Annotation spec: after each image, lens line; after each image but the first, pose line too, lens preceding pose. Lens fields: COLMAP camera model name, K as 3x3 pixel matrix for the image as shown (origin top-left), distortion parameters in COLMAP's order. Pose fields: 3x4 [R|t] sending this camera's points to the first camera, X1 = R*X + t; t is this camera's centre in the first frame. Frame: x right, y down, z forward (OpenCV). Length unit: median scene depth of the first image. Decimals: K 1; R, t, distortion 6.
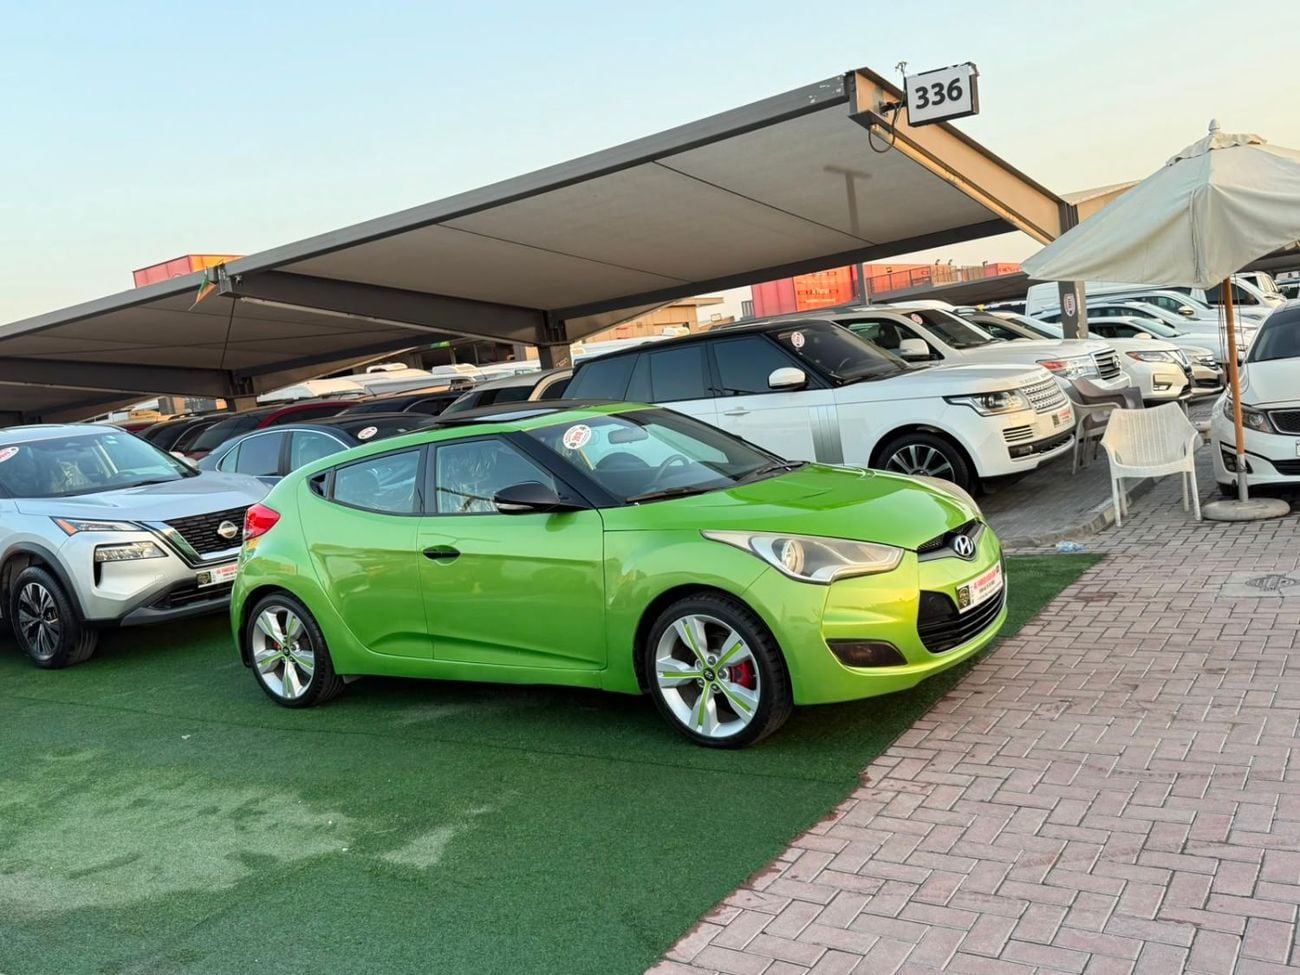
lens RADIAL K [[1118.5, 0, 646.8], [0, 1118.5, 491.2], [0, 0, 1]] dist [0.090021, -0.162197]
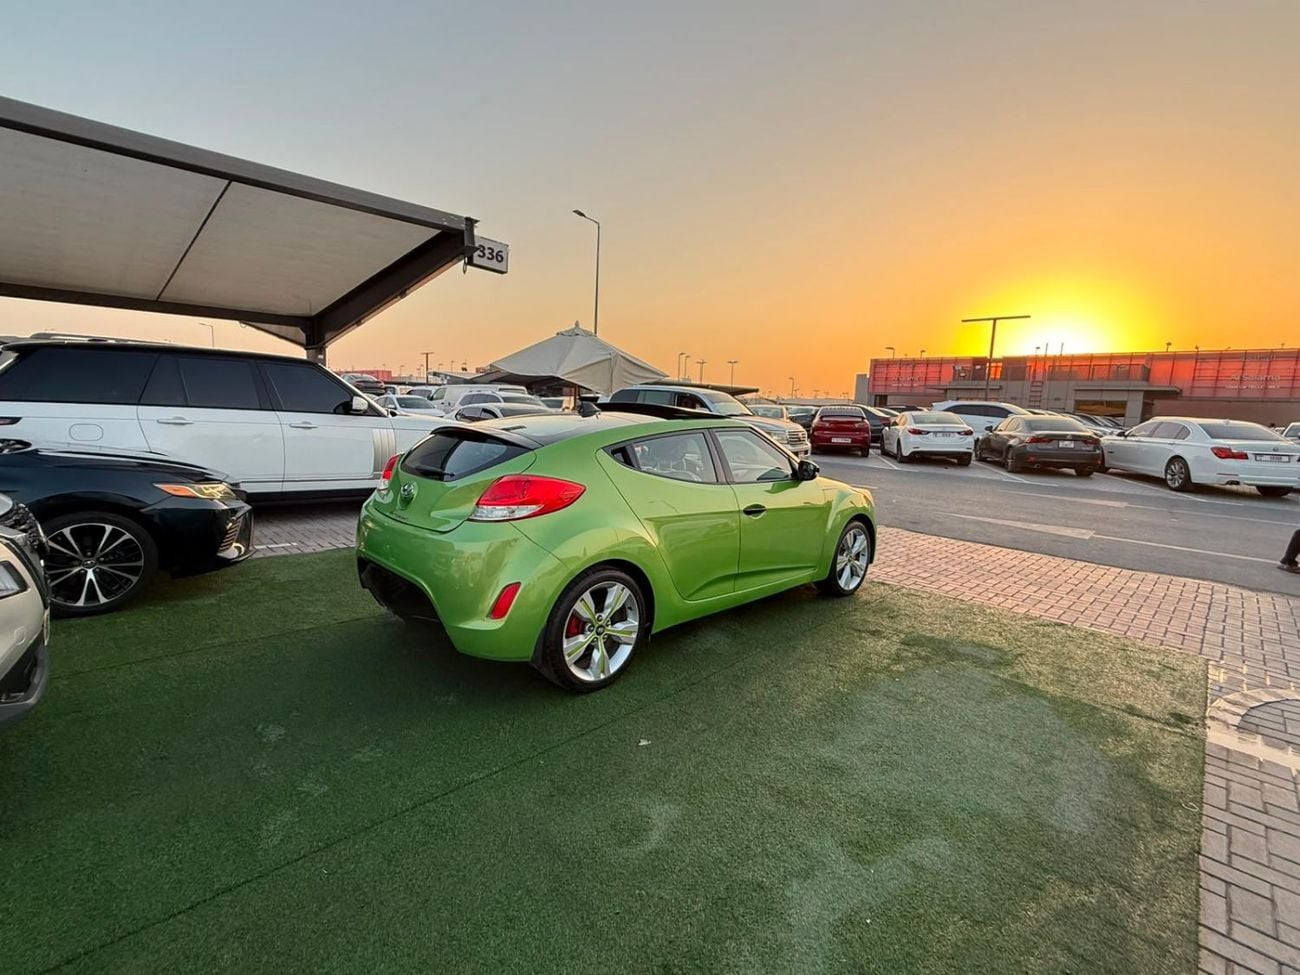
lens RADIAL K [[602.4, 0, 646.7], [0, 602.4, 490.1], [0, 0, 1]] dist [-0.005194, 0.001236]
pose [[0.173374, 0.011277, 0.984791, -0.904407], [0.031141, 0.999372, -0.016926, 0.037777], [-0.984364, 0.033602, 0.172914, 0.969107]]
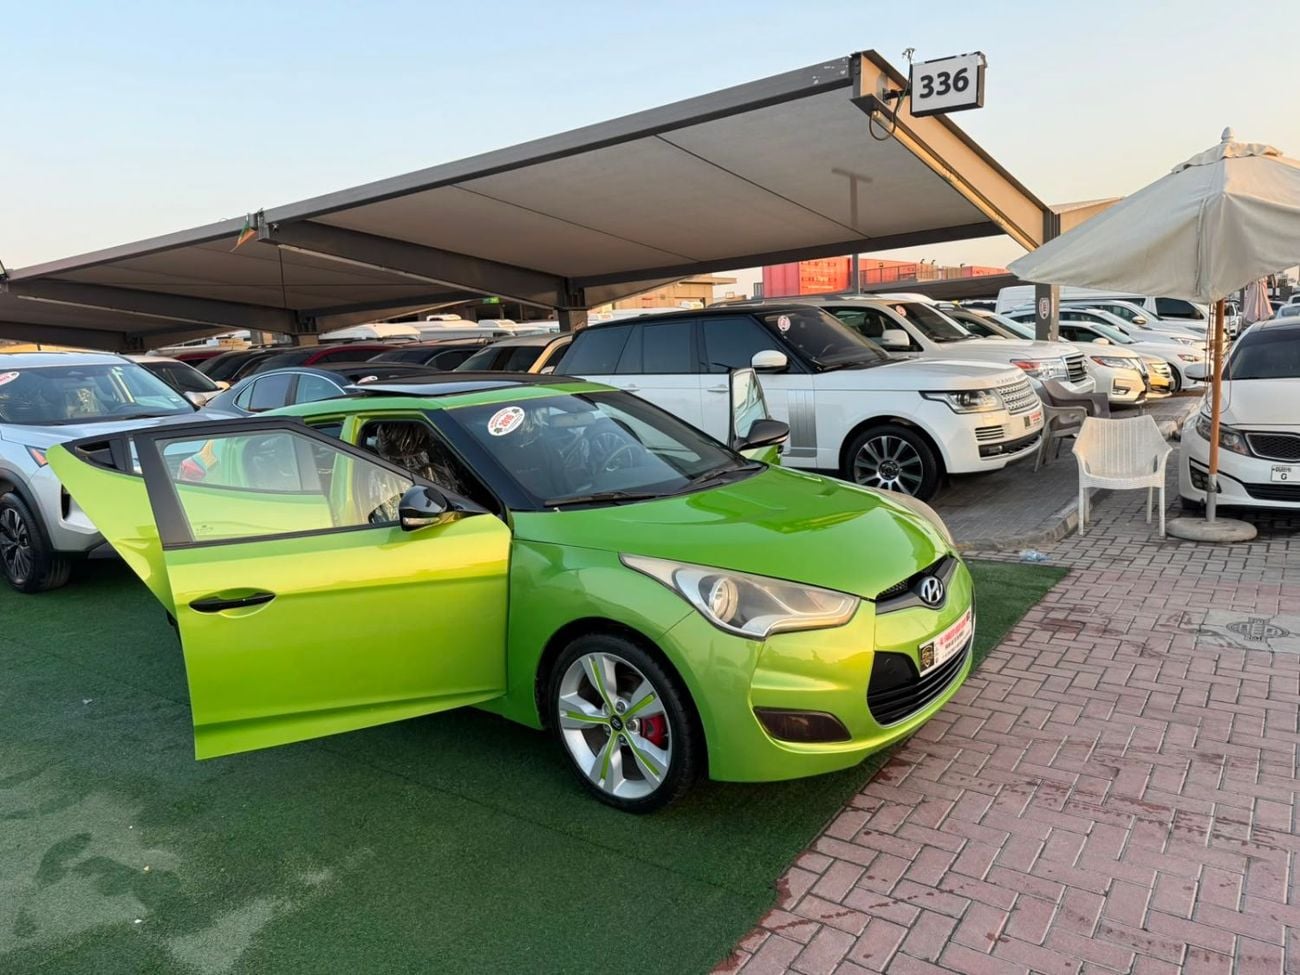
lens RADIAL K [[912.7, 0, 645.3], [0, 912.7, 493.2], [0, 0, 1]] dist [0.036926, -0.043218]
pose [[0.996802, 0.078014, -0.017293, 0.062564], [-0.076701, 0.994818, 0.066733, -0.046744], [0.022409, -0.065193, 0.997621, 0.268215]]
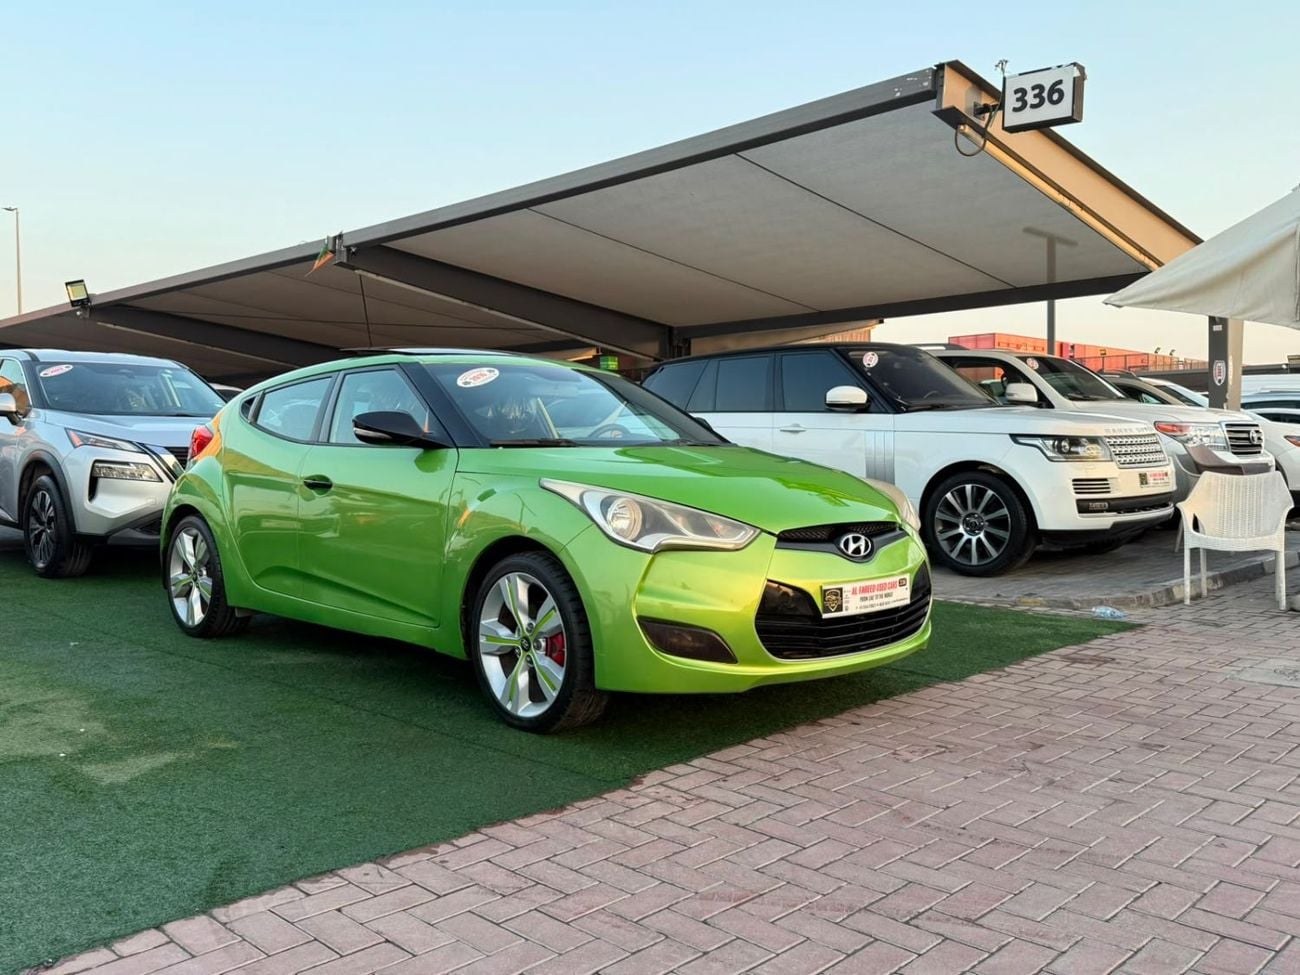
lens RADIAL K [[1118.5, 0, 642.0], [0, 1118.5, 486.6], [0, 0, 1]] dist [0.090021, -0.162197]
pose [[0.975556, 0.136895, -0.171902, 0.228656], [-0.144963, 0.988810, -0.035228, 0.050206], [0.165156, 0.059286, 0.984484, 0.125691]]
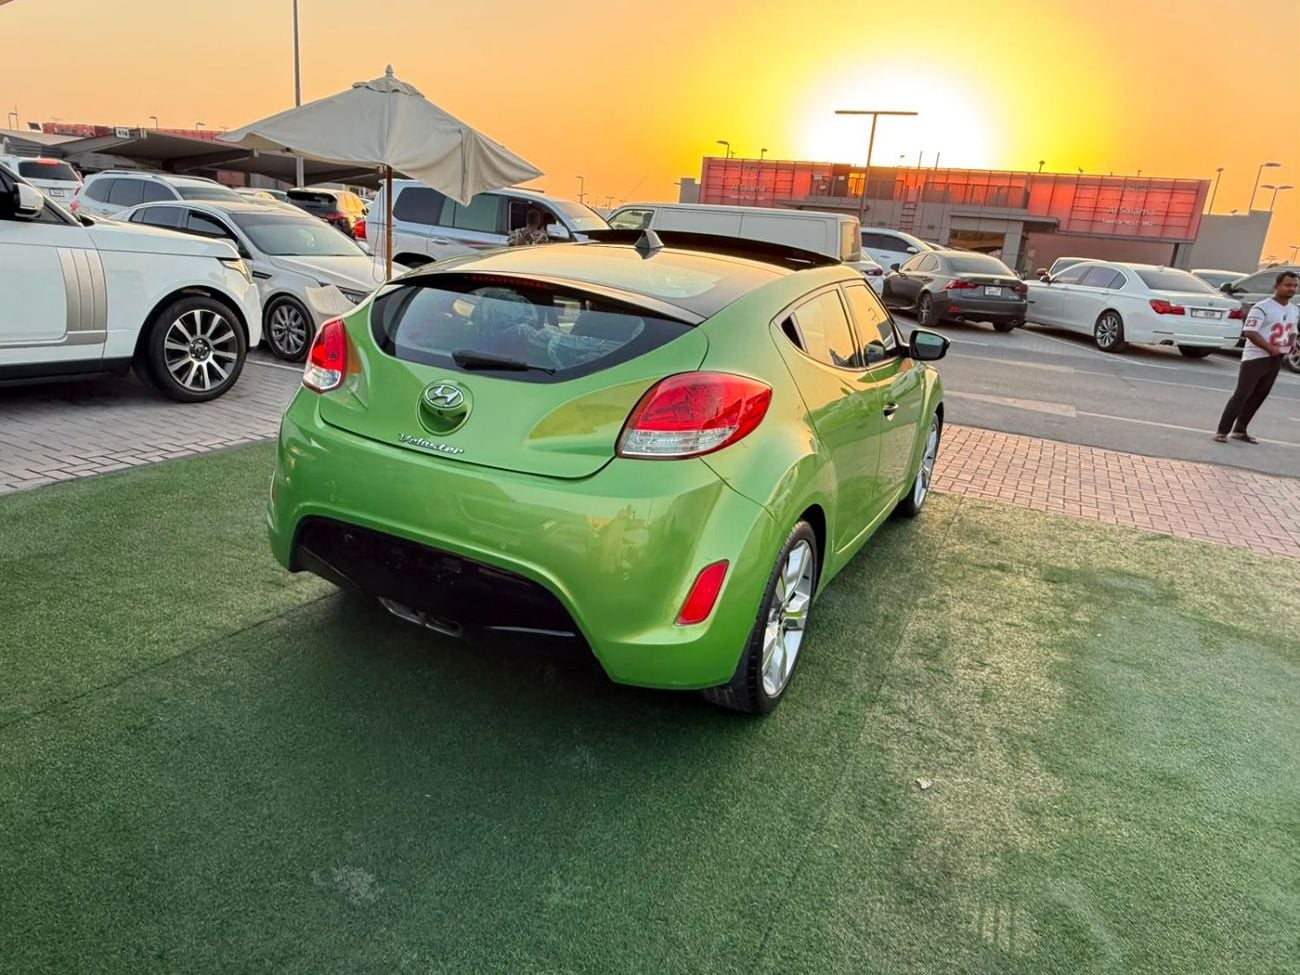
lens RADIAL K [[850.7, 0, 643.5], [0, 850.7, 490.0], [0, 0, 1]] dist [0.001494, -0.001888]
pose [[-0.147963, -0.160675, 0.975854, -0.824878], [0.033241, 0.985349, 0.167279, -0.003422], [-0.988434, 0.057190, -0.140454, 1.263369]]
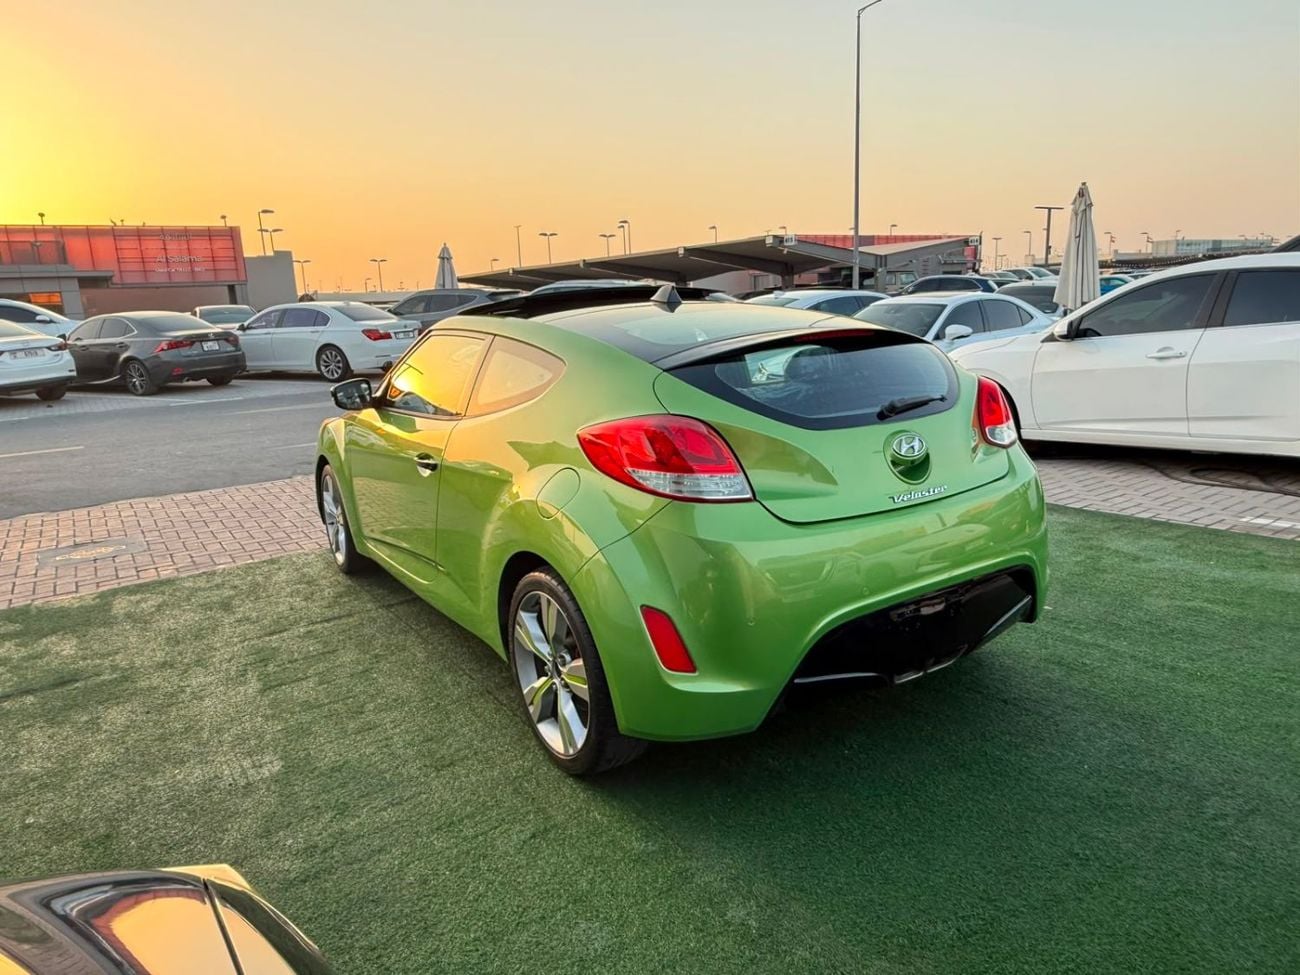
lens RADIAL K [[850.7, 0, 648.6], [0, 850.7, 490.8], [0, 0, 1]] dist [0.001494, -0.001888]
pose [[-0.913710, 0.098654, 0.394211, -0.419325], [0.211151, 0.944105, 0.253141, -0.100909], [-0.347203, 0.314535, -0.883469, 1.748564]]
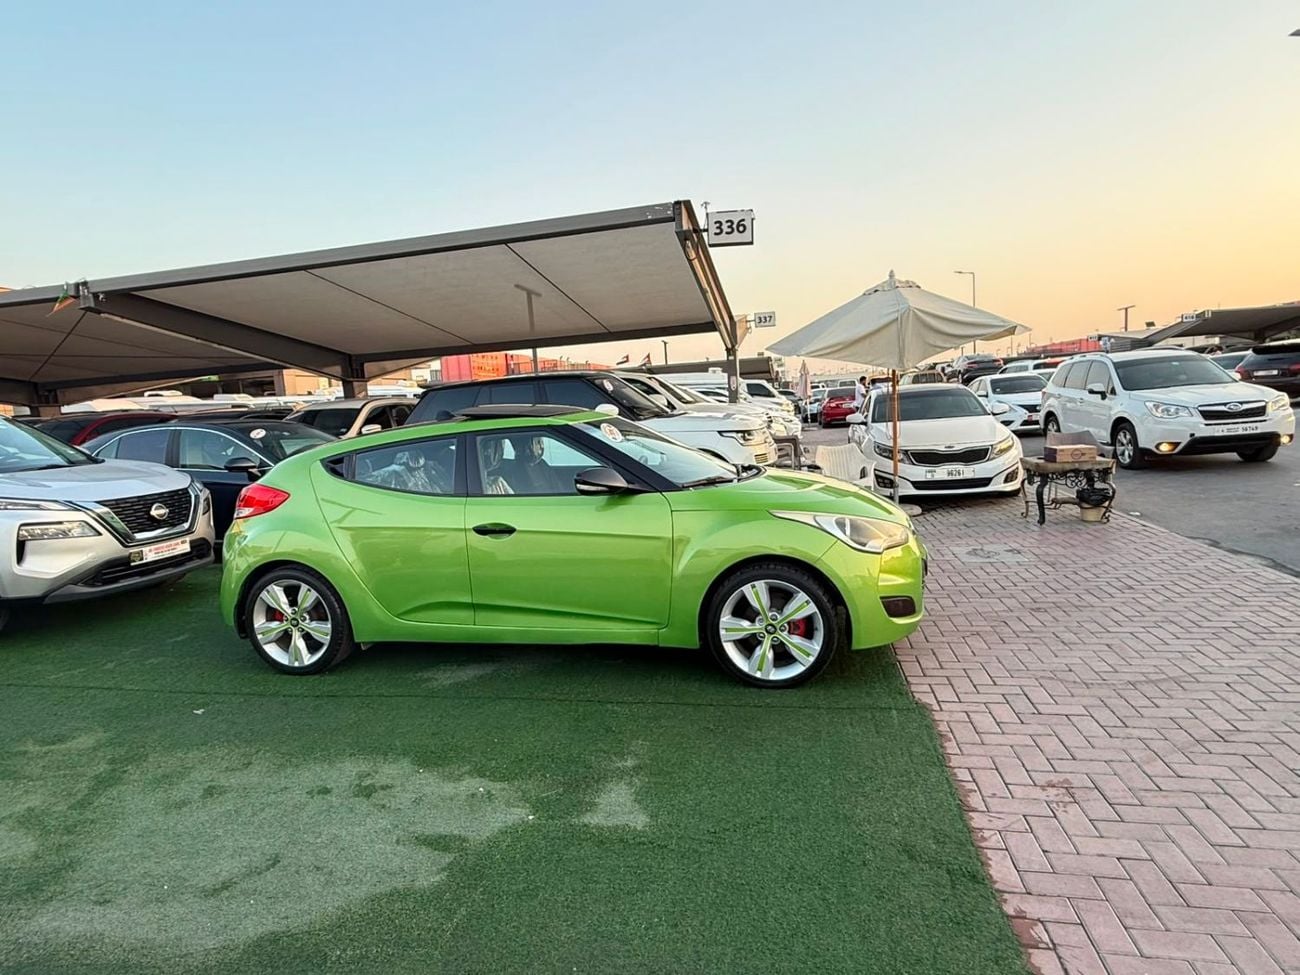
lens RADIAL K [[726.7, 0, 646.2], [0, 726.7, 486.7], [0, 0, 1]] dist [-0.008092, 0.007693]
pose [[0.919897, 0.031457, 0.390896, -0.318092], [-0.022867, 0.999384, -0.026612, 0.026980], [-0.391493, 0.015541, 0.920050, 0.264084]]
